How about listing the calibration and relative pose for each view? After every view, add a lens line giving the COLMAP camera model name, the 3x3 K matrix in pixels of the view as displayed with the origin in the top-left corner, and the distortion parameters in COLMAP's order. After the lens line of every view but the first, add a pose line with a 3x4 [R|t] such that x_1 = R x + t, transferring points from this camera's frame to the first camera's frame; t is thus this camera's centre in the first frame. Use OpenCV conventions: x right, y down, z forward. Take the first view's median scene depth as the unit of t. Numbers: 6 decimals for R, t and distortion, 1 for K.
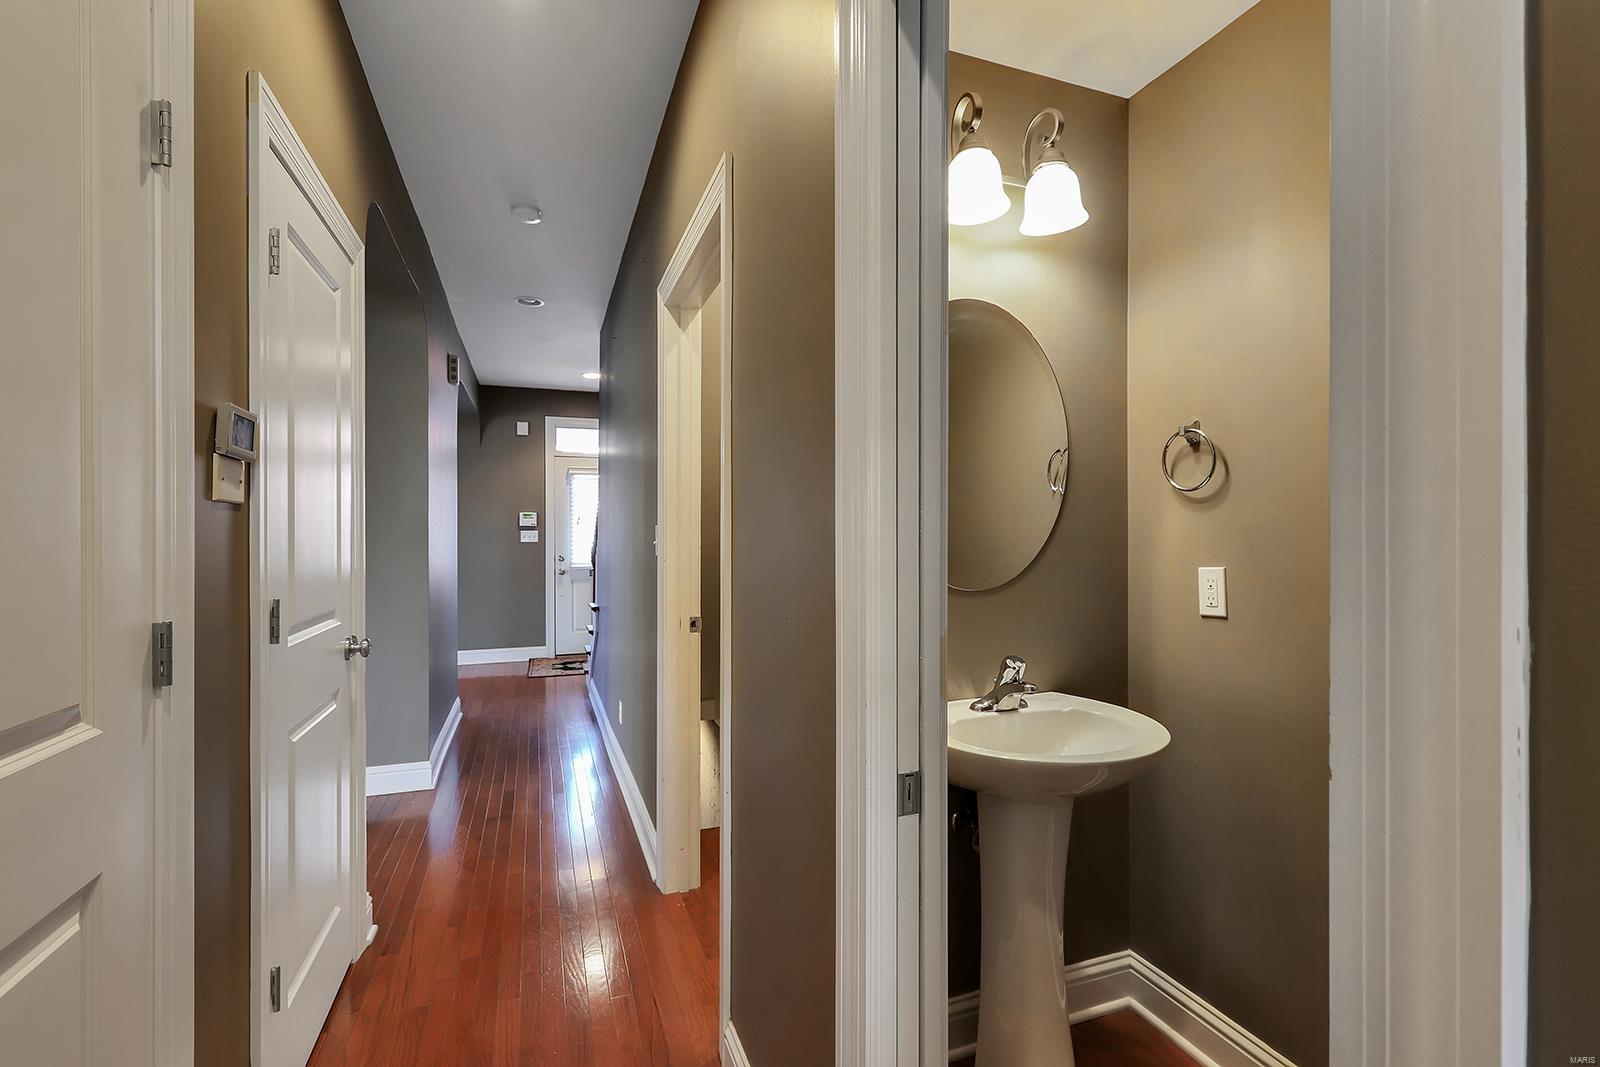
lens RADIAL K [[719.7, 0, 804.8], [0, 719.7, 537.0], [0, 0, 1]] dist [0.002314, 0.000328]
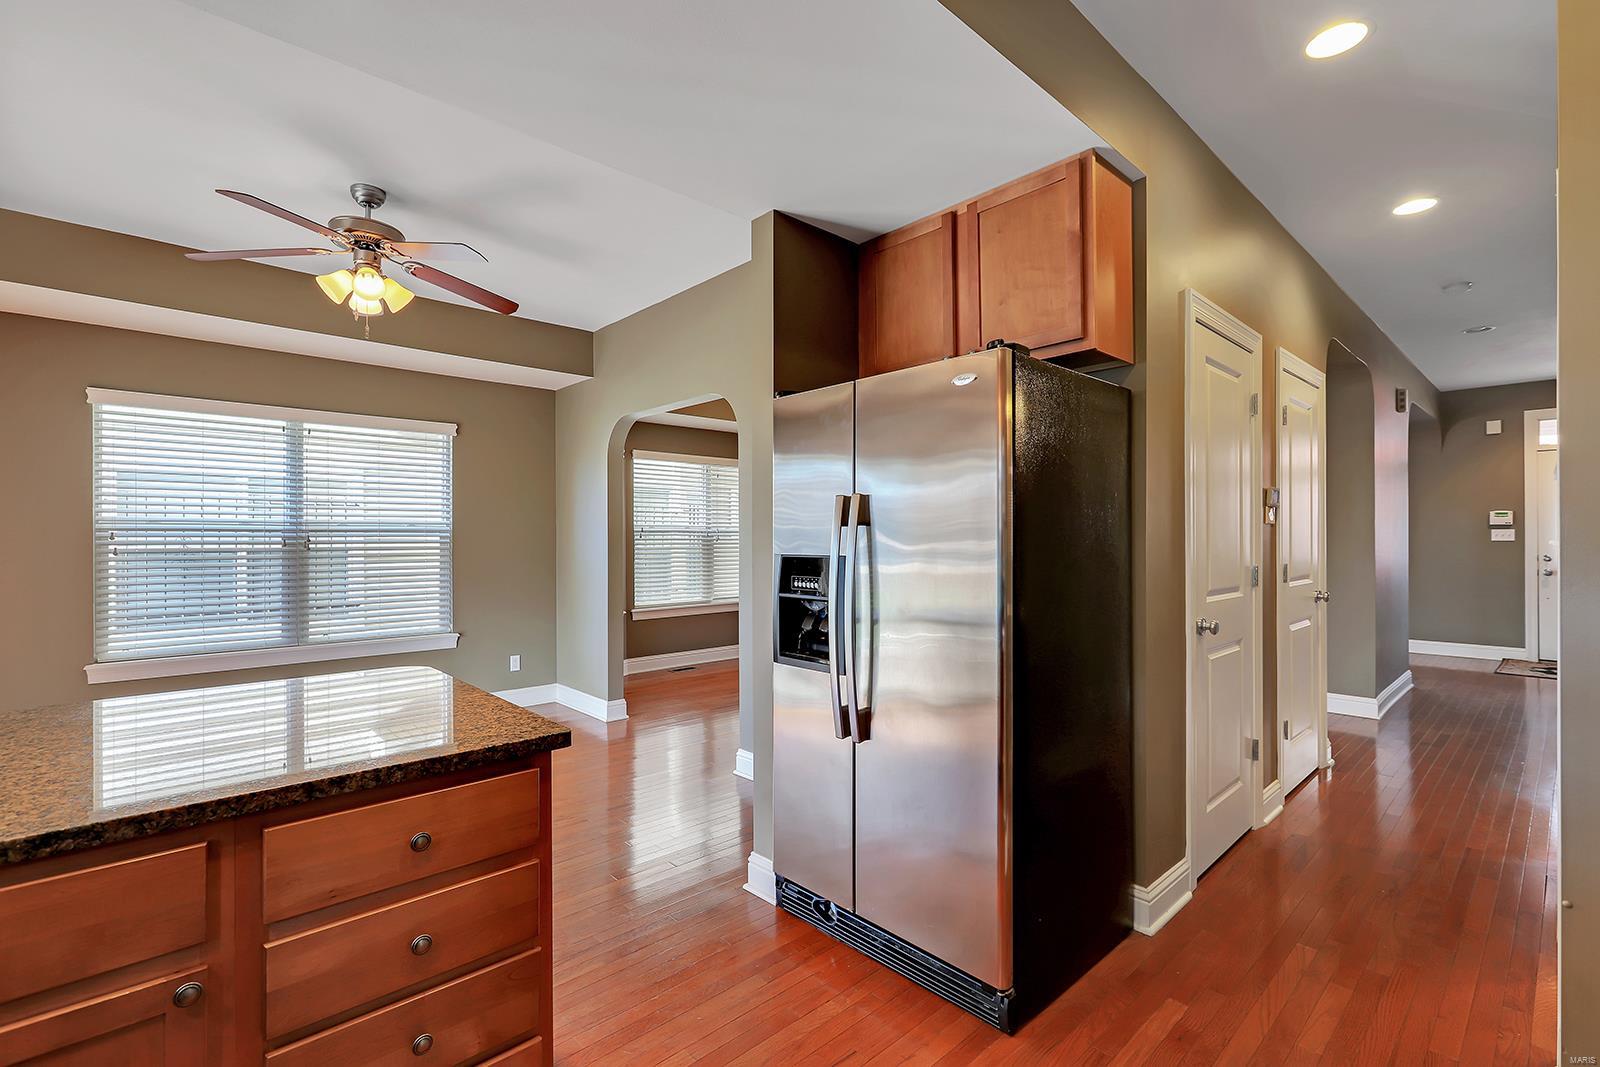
lens RADIAL K [[702.9, 0, 800.0], [0, 702.9, 533.5], [0, 0, 1]] dist [0.000258, 0.000089]
pose [[0.371432, -0.003066, -0.928455, 0.241962], [0.000394, 0.999995, -0.003145, -0.000895], [0.928460, 0.000802, 0.371431, -0.396748]]
